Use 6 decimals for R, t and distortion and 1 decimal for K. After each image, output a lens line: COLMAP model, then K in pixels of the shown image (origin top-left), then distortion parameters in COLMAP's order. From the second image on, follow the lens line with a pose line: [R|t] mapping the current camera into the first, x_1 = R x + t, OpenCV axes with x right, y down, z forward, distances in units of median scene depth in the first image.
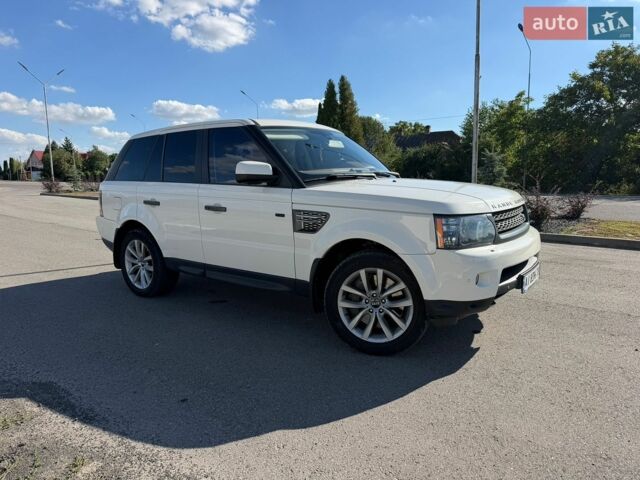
lens RADIAL K [[448.6, 0, 320.1], [0, 448.6, 239.9], [0, 0, 1]] dist [0.057116, -0.065538]
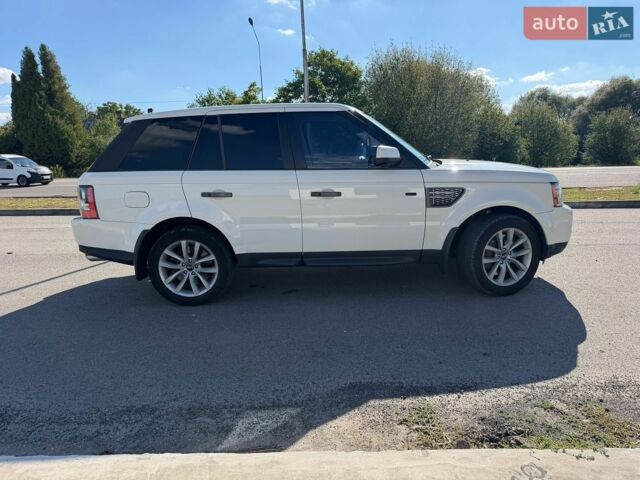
lens RADIAL K [[448.6, 0, 320.1], [0, 448.6, 239.9], [0, 0, 1]] dist [0.057116, -0.065538]
pose [[0.806704, -0.124646, 0.577661, -0.739024], [0.106153, 0.992167, 0.065845, -0.031779], [-0.581344, 0.008203, 0.813617, 0.177750]]
